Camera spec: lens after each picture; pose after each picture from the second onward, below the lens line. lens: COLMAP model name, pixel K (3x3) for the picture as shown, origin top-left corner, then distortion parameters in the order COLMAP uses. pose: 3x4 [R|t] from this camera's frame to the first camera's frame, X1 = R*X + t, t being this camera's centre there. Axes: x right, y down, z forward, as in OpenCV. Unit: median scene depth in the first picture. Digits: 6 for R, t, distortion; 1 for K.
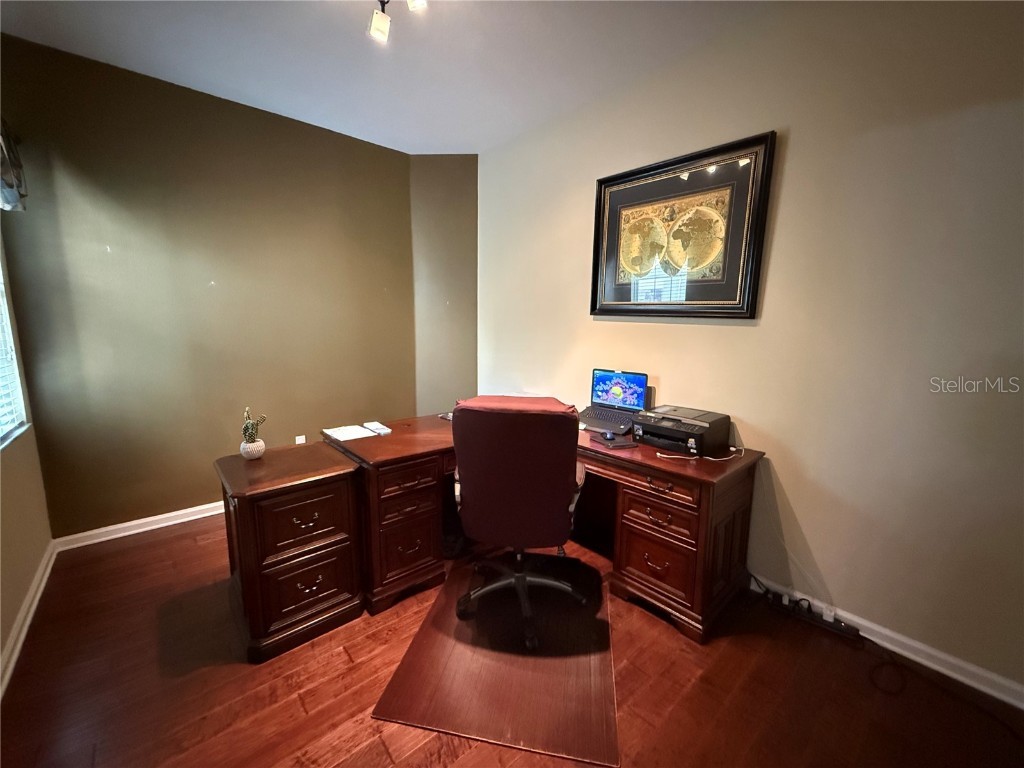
lens RADIAL K [[406.9, 0, 509.7], [0, 406.9, 383.2], [0, 0, 1]] dist [0.002076, -0.000626]
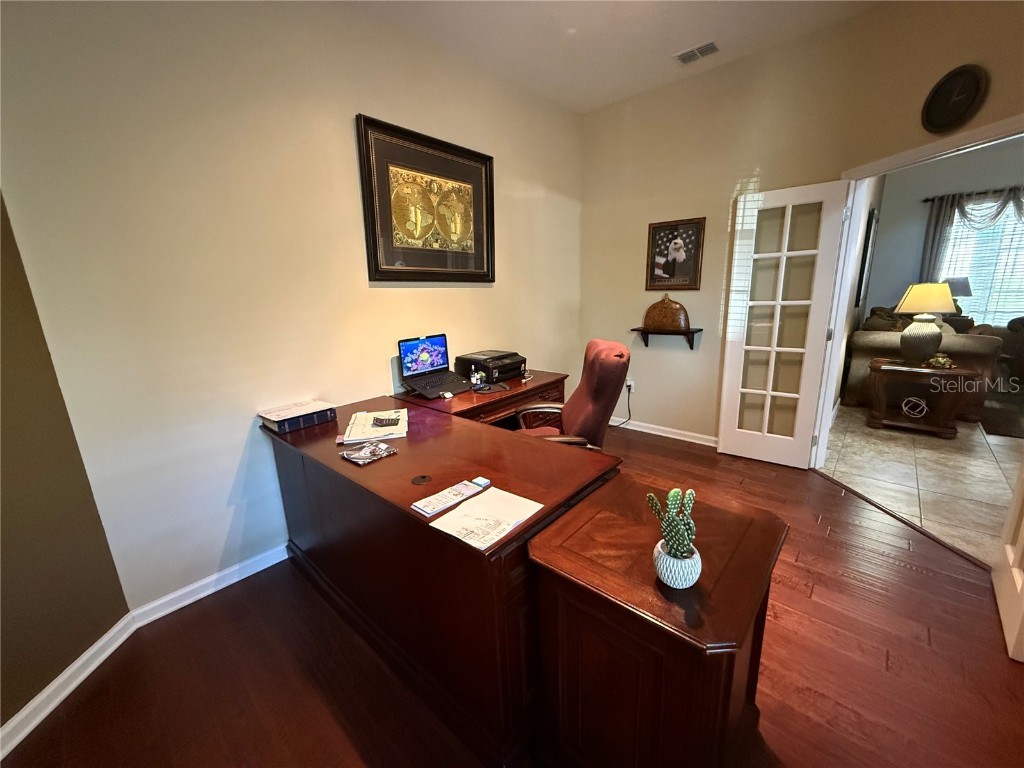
lens RADIAL K [[406.9, 0, 508.9], [0, 406.9, 383.5], [0, 0, 1]] dist [0.002076, -0.000626]
pose [[-0.098595, -0.235765, 0.966796, -0.749380], [0.182319, 0.950805, 0.250458, -0.133071], [-0.978284, 0.200959, -0.050760, 0.864453]]
